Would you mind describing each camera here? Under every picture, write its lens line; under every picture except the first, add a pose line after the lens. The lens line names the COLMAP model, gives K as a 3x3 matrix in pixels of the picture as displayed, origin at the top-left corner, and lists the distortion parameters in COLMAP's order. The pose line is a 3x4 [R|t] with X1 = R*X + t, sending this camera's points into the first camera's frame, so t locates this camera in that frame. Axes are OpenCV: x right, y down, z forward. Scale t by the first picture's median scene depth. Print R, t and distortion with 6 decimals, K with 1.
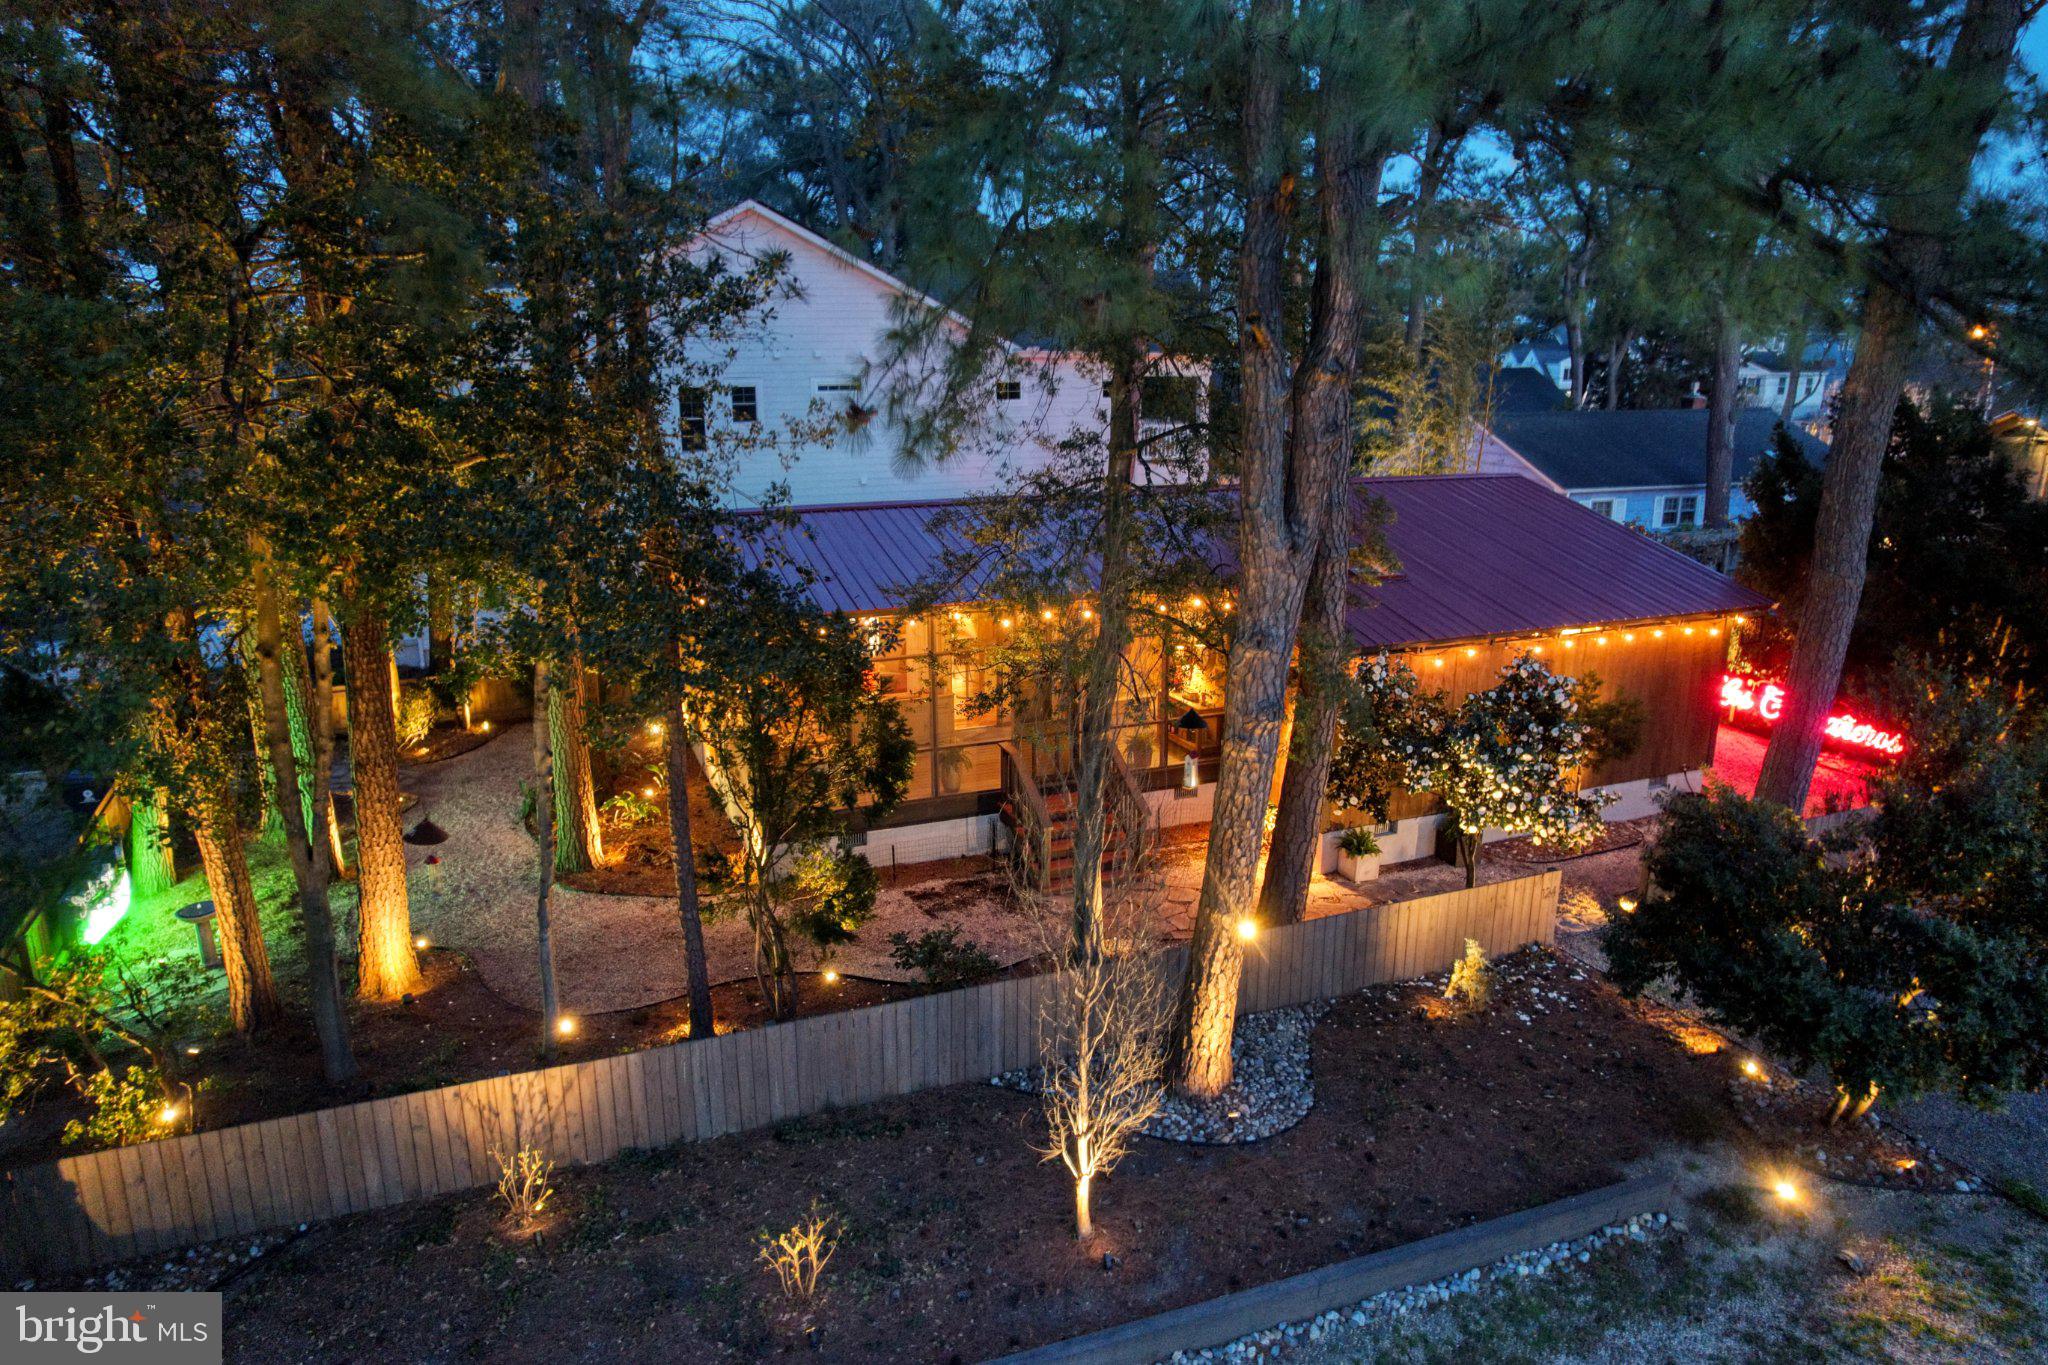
lens RADIAL K [[1345.7, 0, 1019.1], [0, 1345.7, 679.0], [0, 0, 1]] dist [-0.099074, 0.085644]
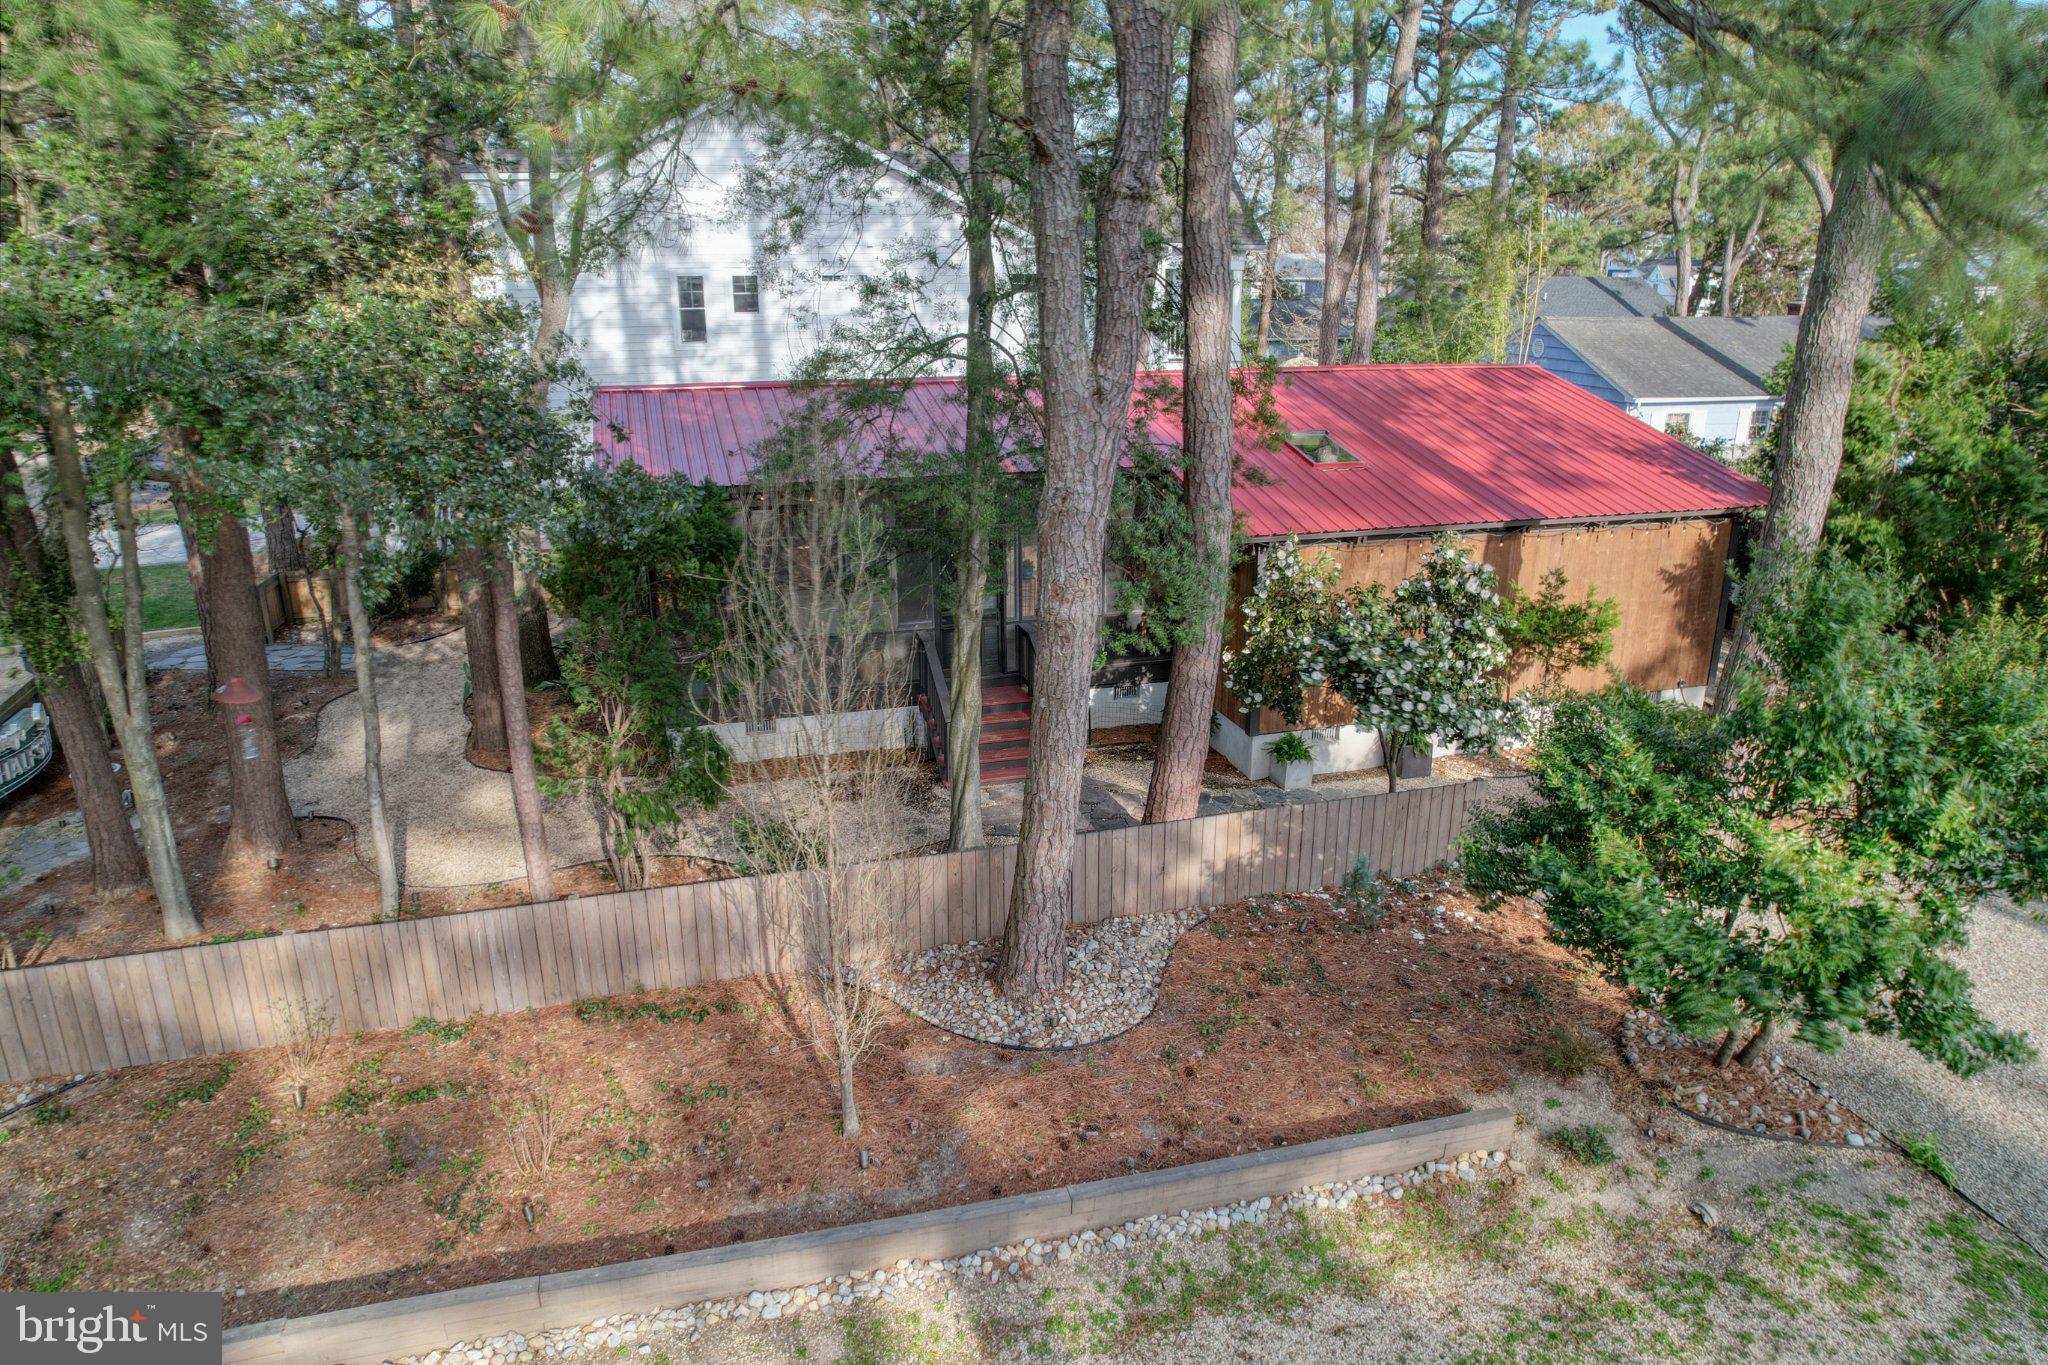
lens RADIAL K [[1322.5, 0, 1024.0], [0, 1322.5, 682.5], [0, 0, 1]] dist [-0.081674, 0.066249]
pose [[0.994721, 0.025363, -0.099430, 0.248678], [-0.019906, 0.998260, 0.055496, 0.046174], [0.100664, -0.053224, 0.993496, 0.104770]]
